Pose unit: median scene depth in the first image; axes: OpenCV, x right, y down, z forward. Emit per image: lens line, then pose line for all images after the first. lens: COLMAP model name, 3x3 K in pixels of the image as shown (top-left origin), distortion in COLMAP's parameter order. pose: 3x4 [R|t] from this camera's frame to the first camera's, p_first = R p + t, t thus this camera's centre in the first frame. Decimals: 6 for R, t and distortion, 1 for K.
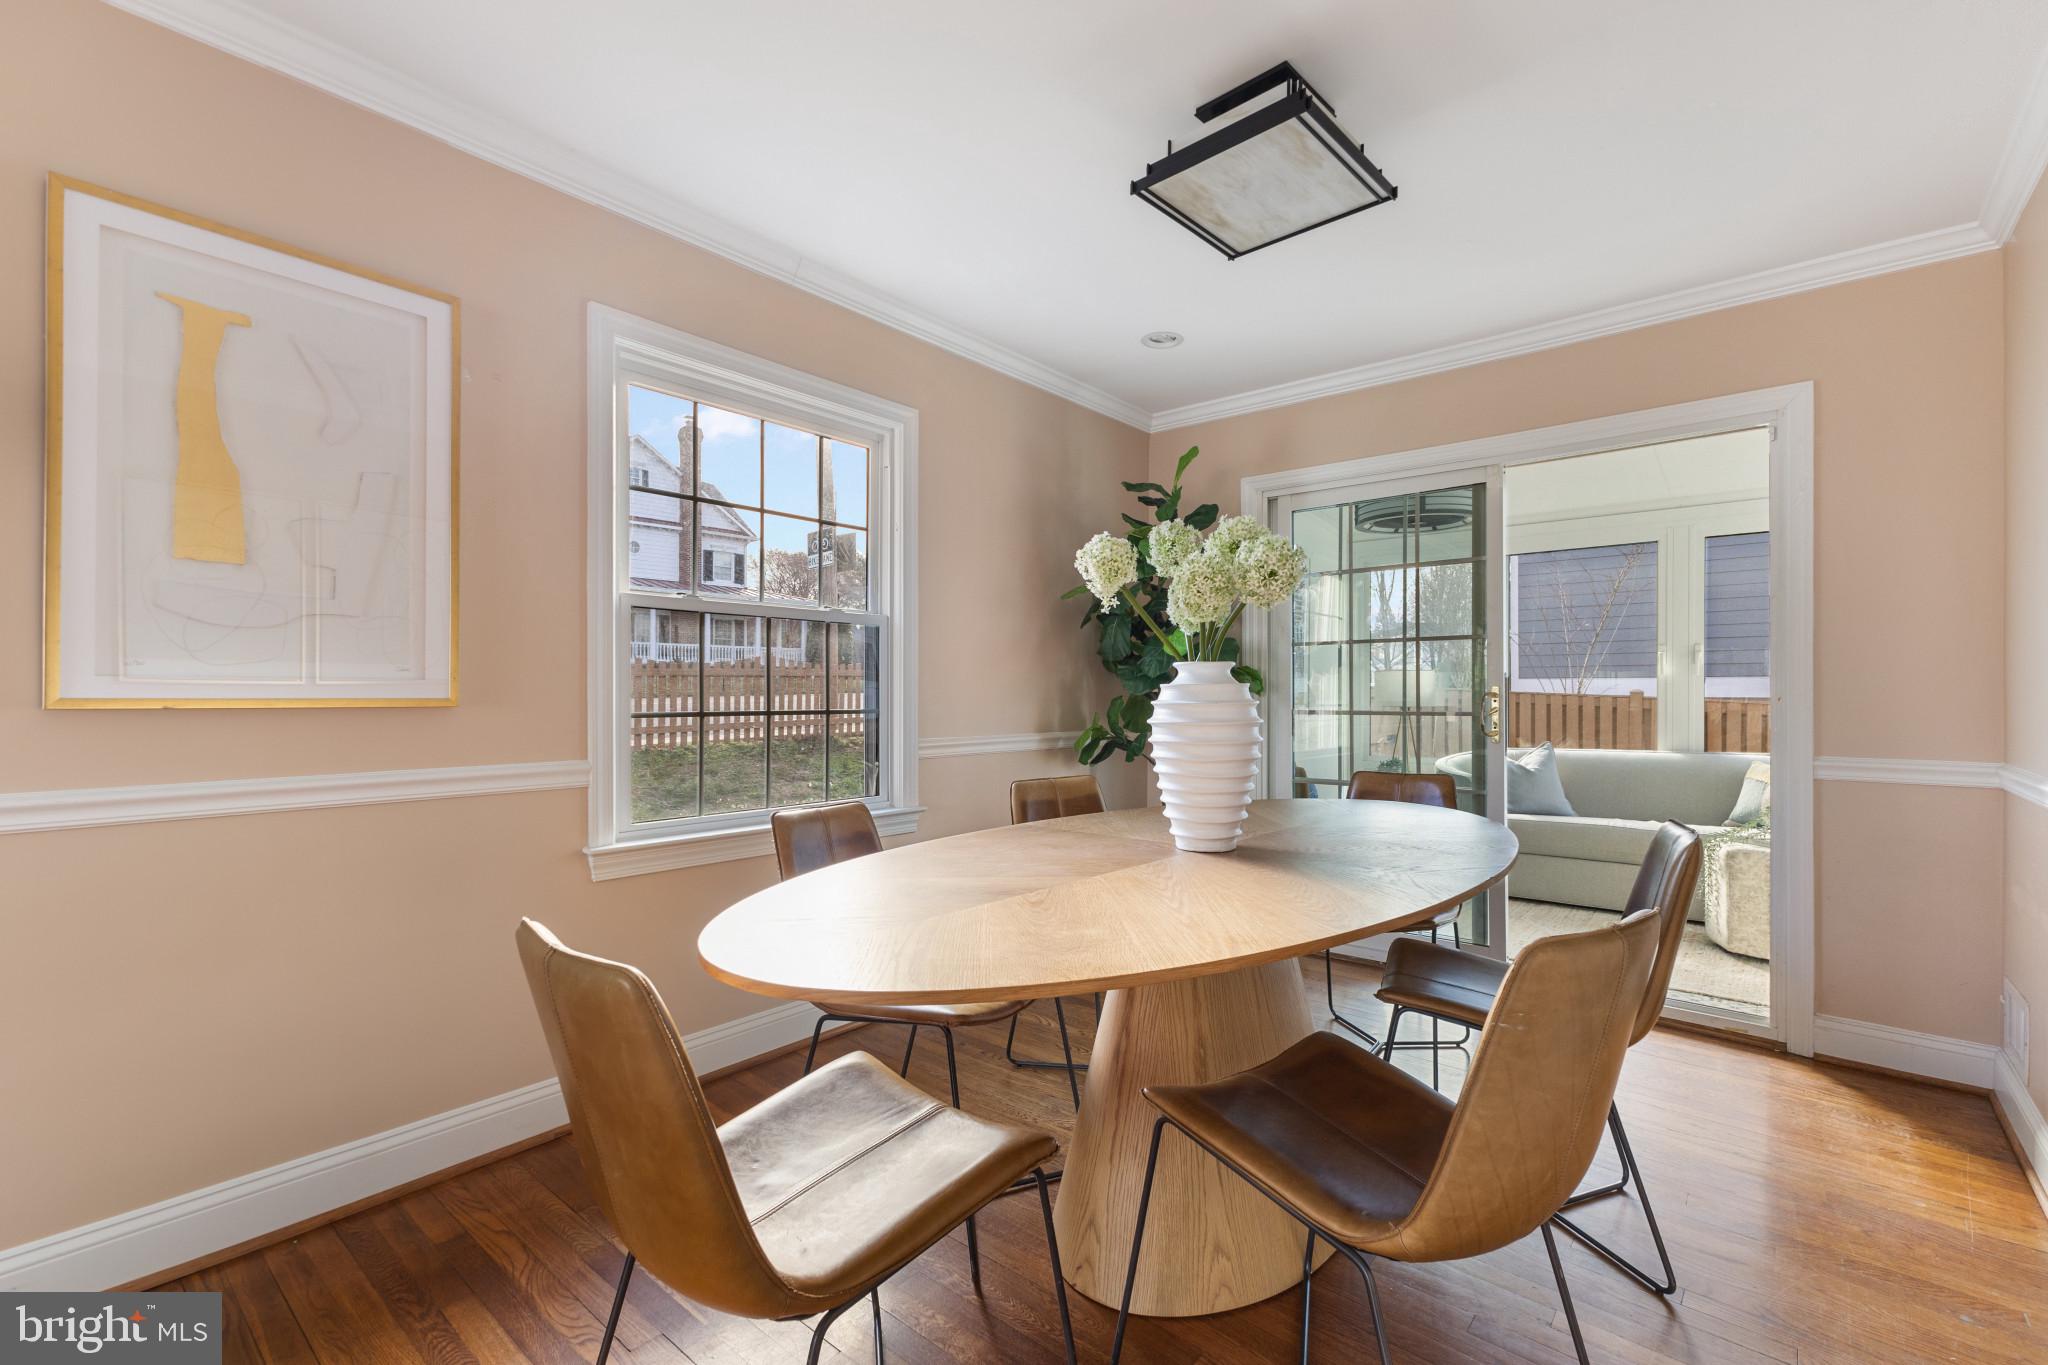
lens RADIAL K [[886.6, 0, 1023.6], [0, 886.6, 690.9], [0, 0, 1]] dist [0.013988, -0.002466]
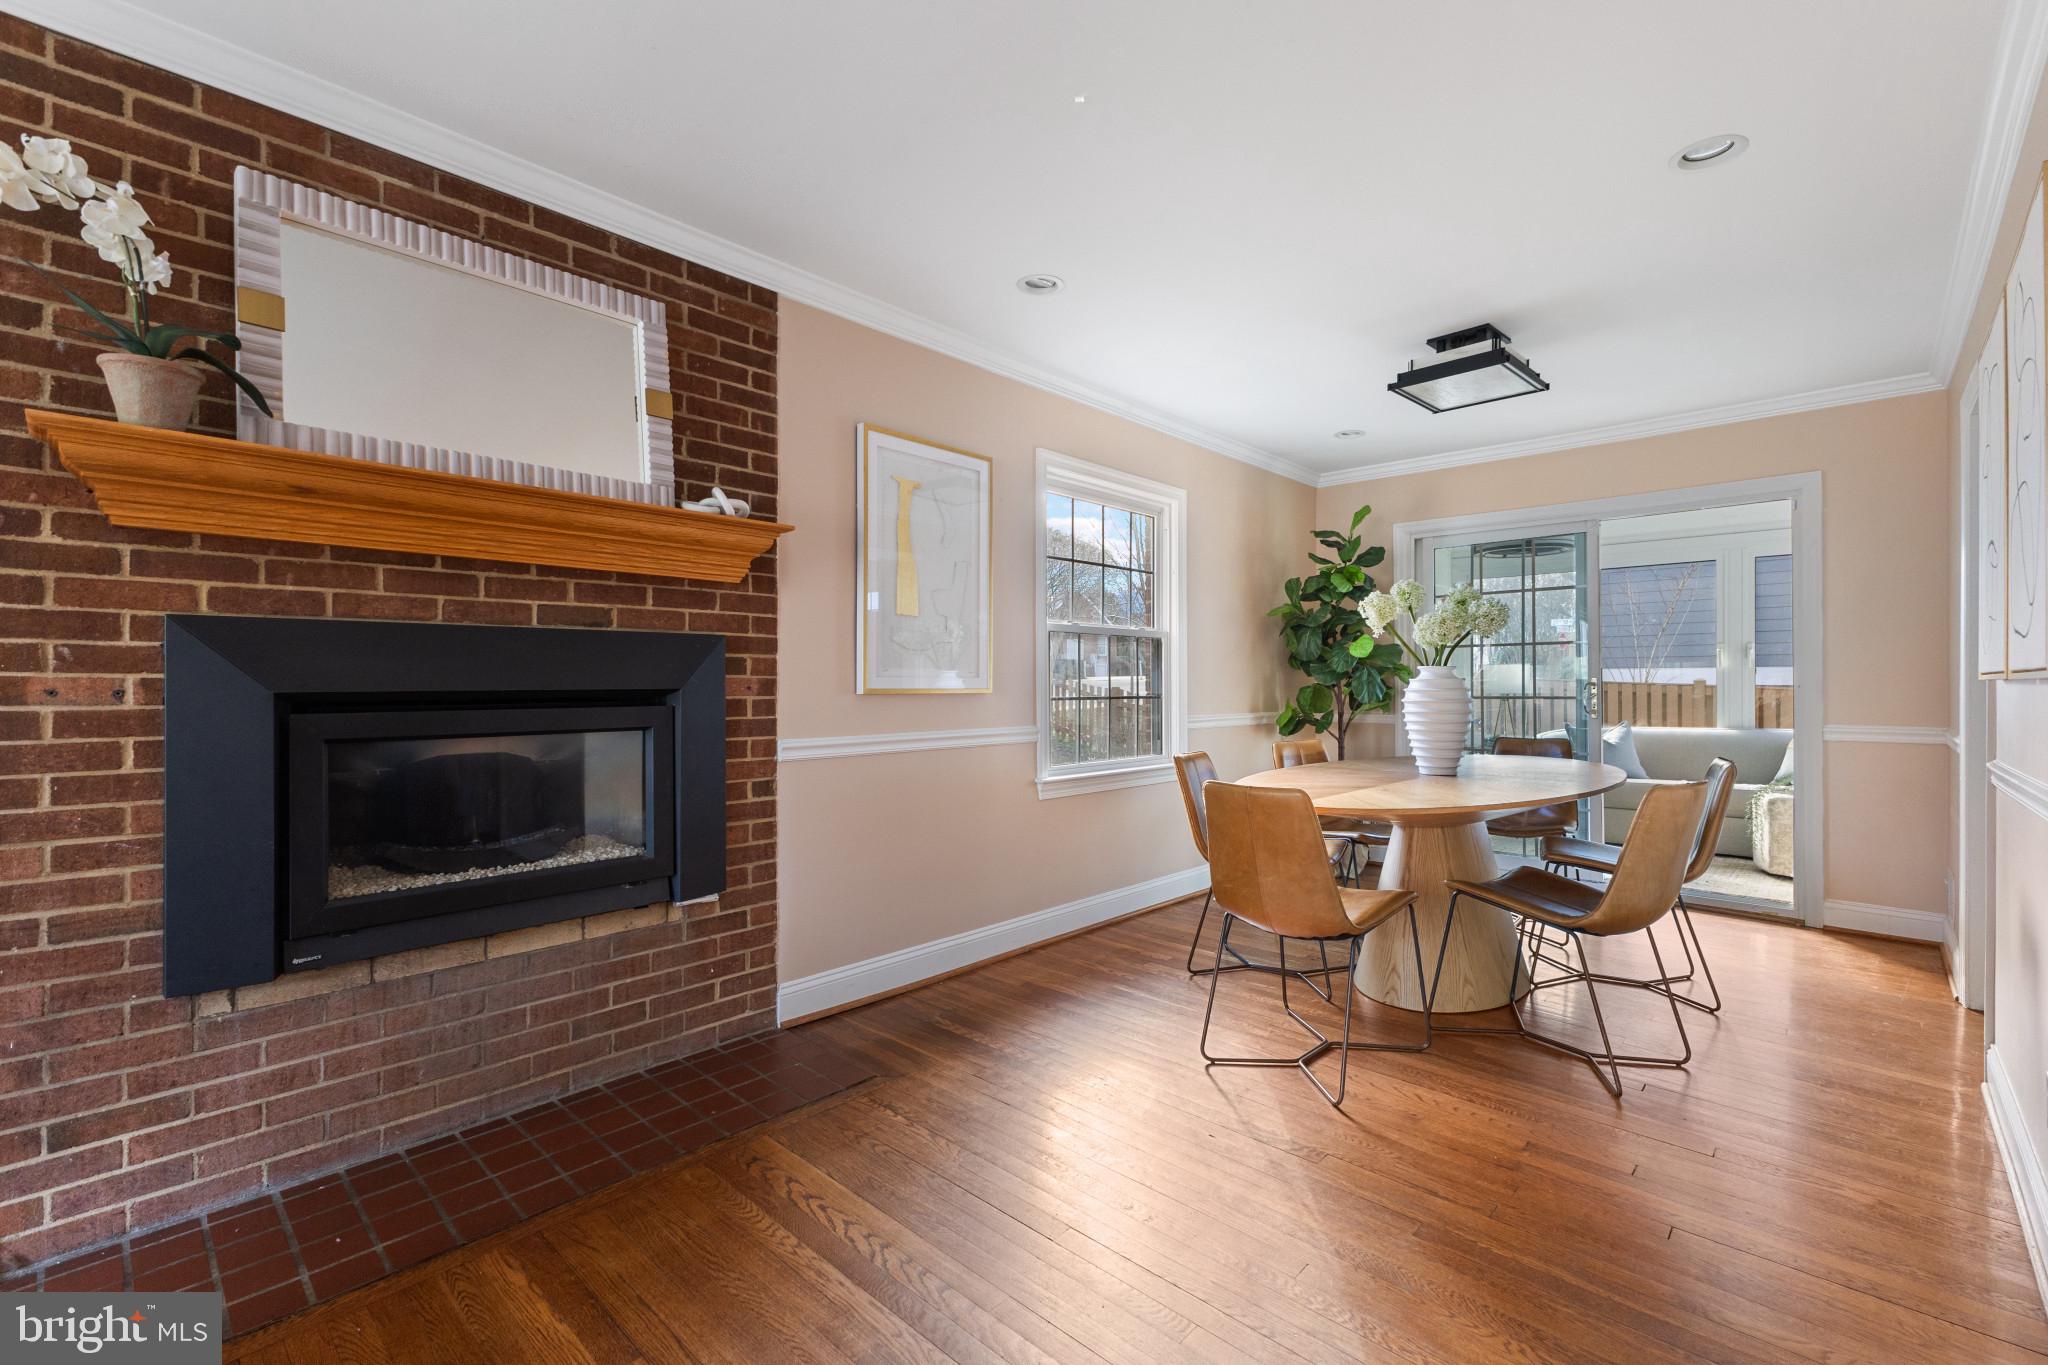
lens RADIAL K [[886.6, 0, 1024.7], [0, 886.6, 680.2], [0, 0, 1]] dist [0.013988, -0.002466]
pose [[0.998959, -0.004377, -0.045399, -0.304255], [0.004298, 0.999989, -0.001820, -0.002591], [0.045407, 0.001623, 0.998967, -0.446213]]
